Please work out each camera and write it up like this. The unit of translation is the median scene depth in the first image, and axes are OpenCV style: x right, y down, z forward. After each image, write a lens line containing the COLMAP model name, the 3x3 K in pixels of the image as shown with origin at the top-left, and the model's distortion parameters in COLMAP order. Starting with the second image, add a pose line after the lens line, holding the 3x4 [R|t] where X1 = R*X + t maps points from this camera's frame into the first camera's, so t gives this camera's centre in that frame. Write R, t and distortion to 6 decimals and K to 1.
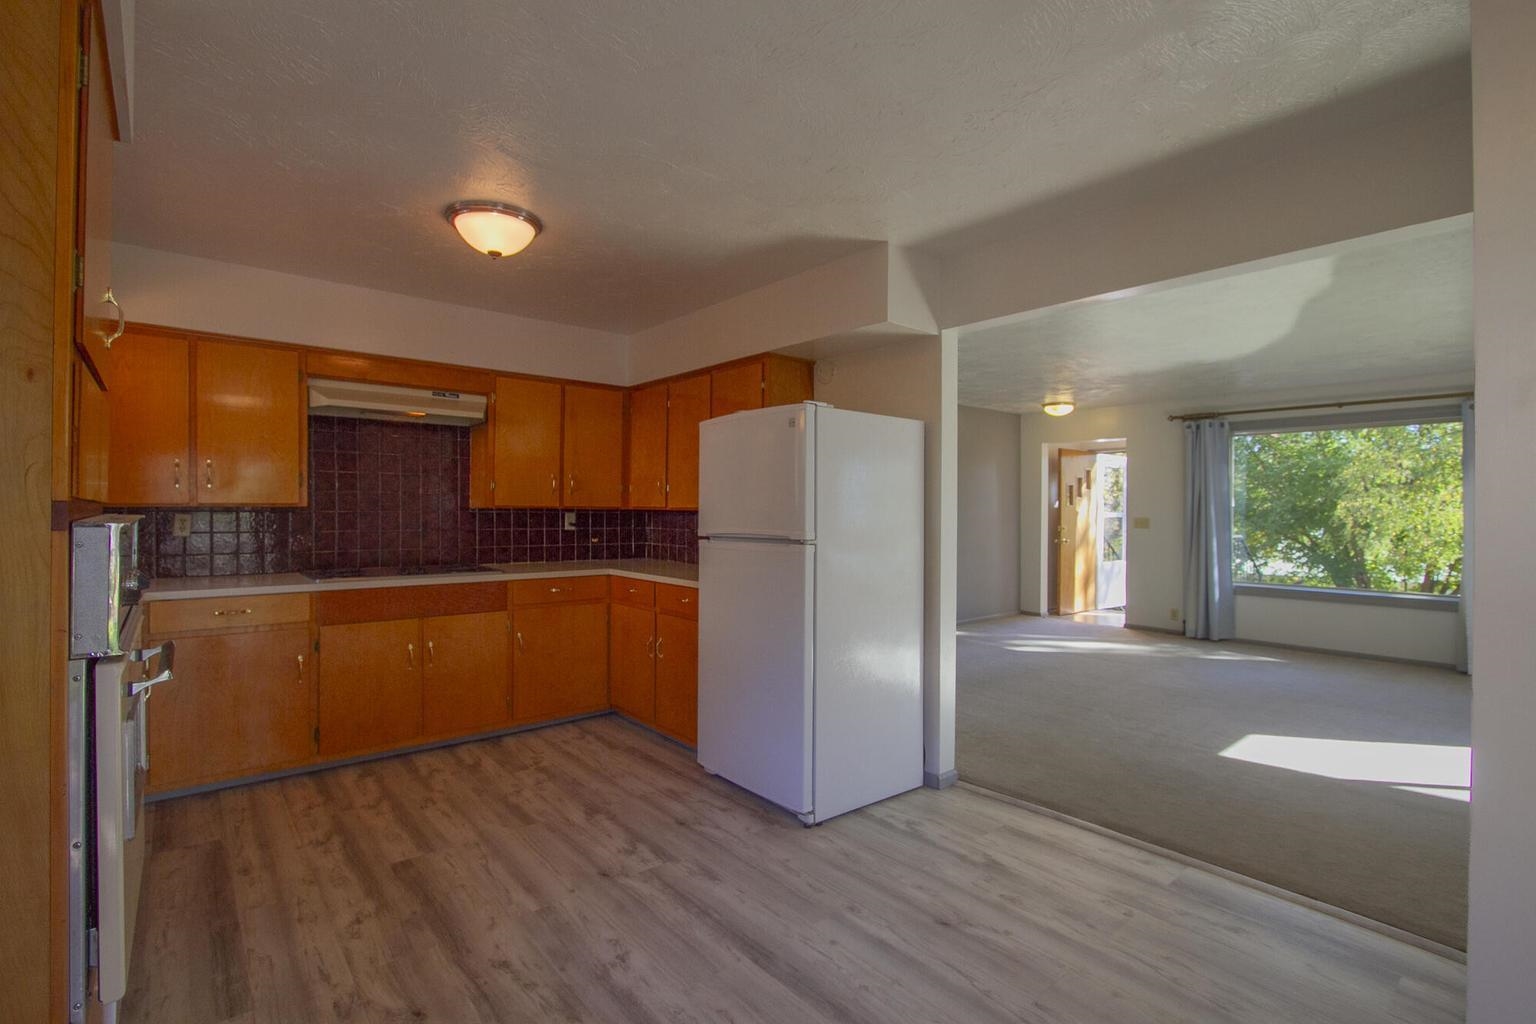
lens RADIAL K [[716.5, 0, 765.8], [0, 716.5, 511.8], [0, 0, 1]] dist [-0.000160, 0.000011]
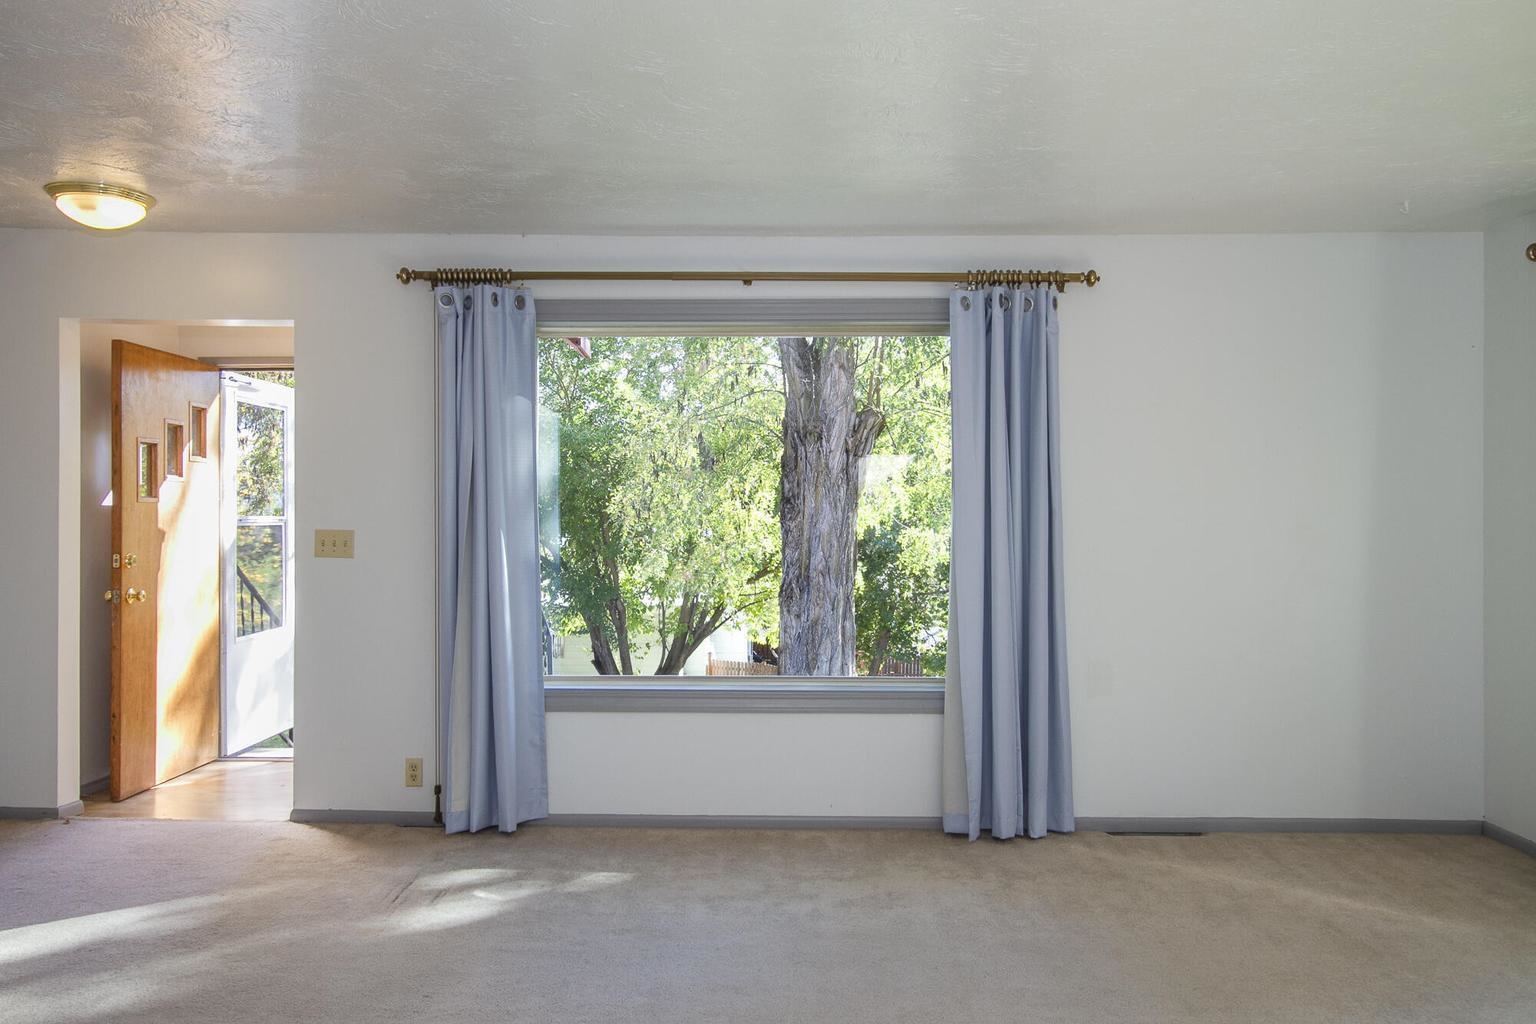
lens RADIAL K [[1172.8, 0, 765.4], [0, 1172.8, 503.1], [0, 0, 1]] dist [0.004156, 0.012593]
pose [[0.654573, -0.000441, 0.755998, 0.192098], [0.005555, 0.999976, -0.004227, -0.001600], [-0.755978, 0.006967, 0.654560, 0.397628]]
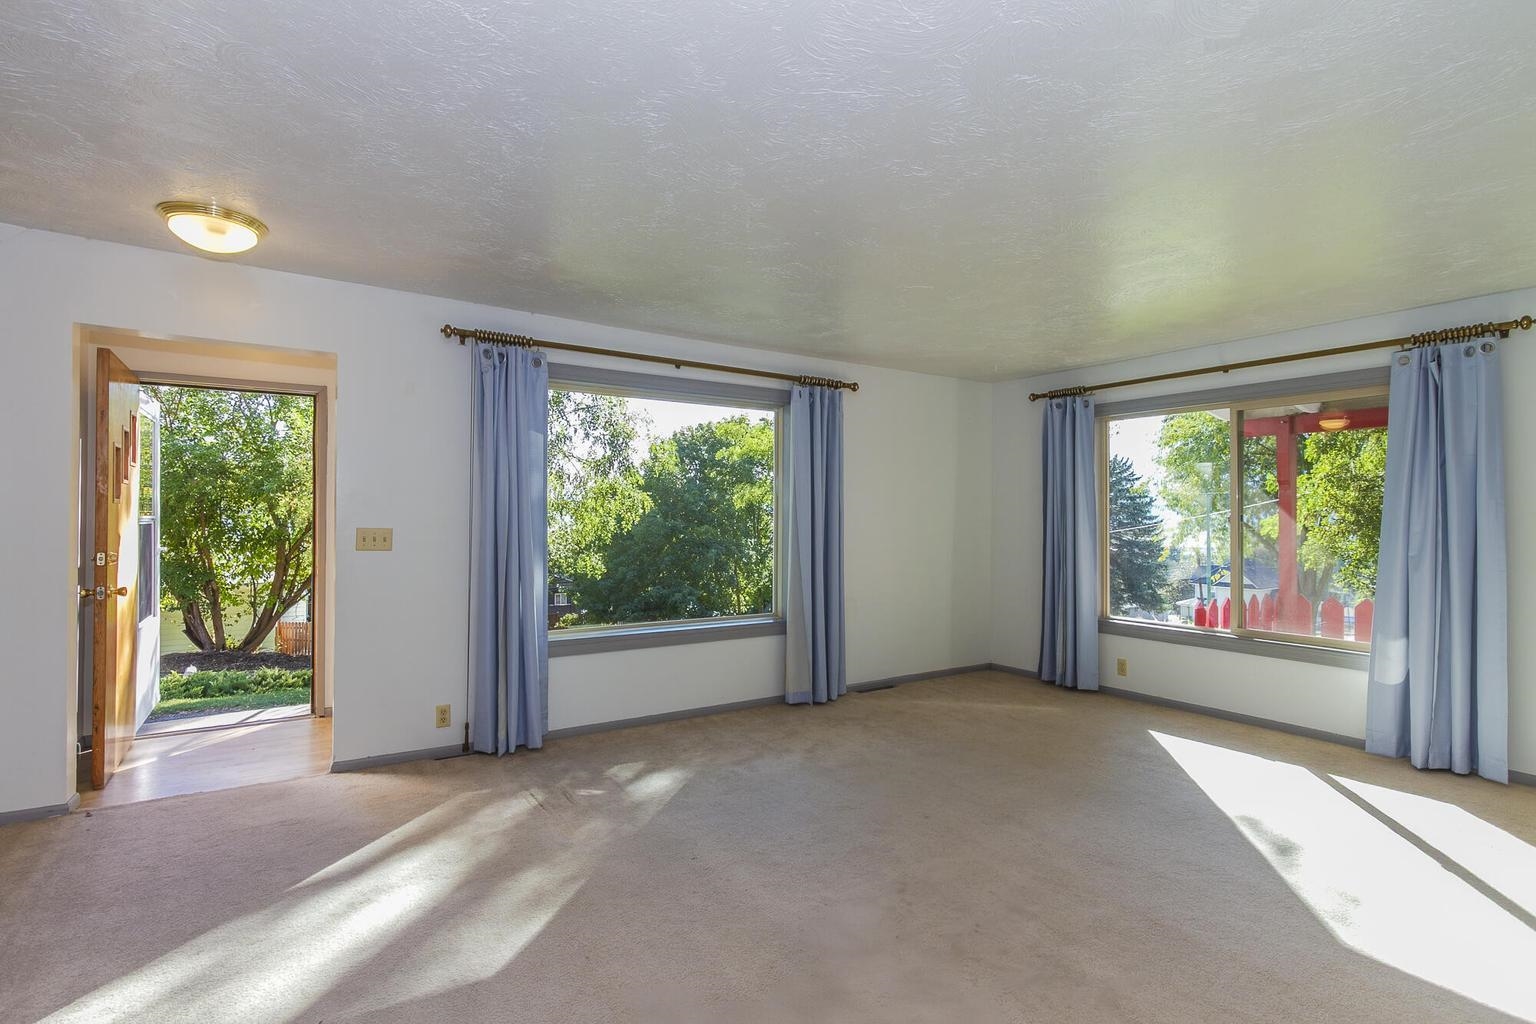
lens RADIAL K [[715.8, 0, 768.6], [0, 715.8, 500.4], [0, 0, 1]] dist [0.006500, -0.000127]
pose [[0.133501, 0.013387, 0.990958, 0.085725], [-0.001691, 0.999910, -0.013280, -0.003465], [-0.991047, 0.000097, 0.133512, 0.654251]]
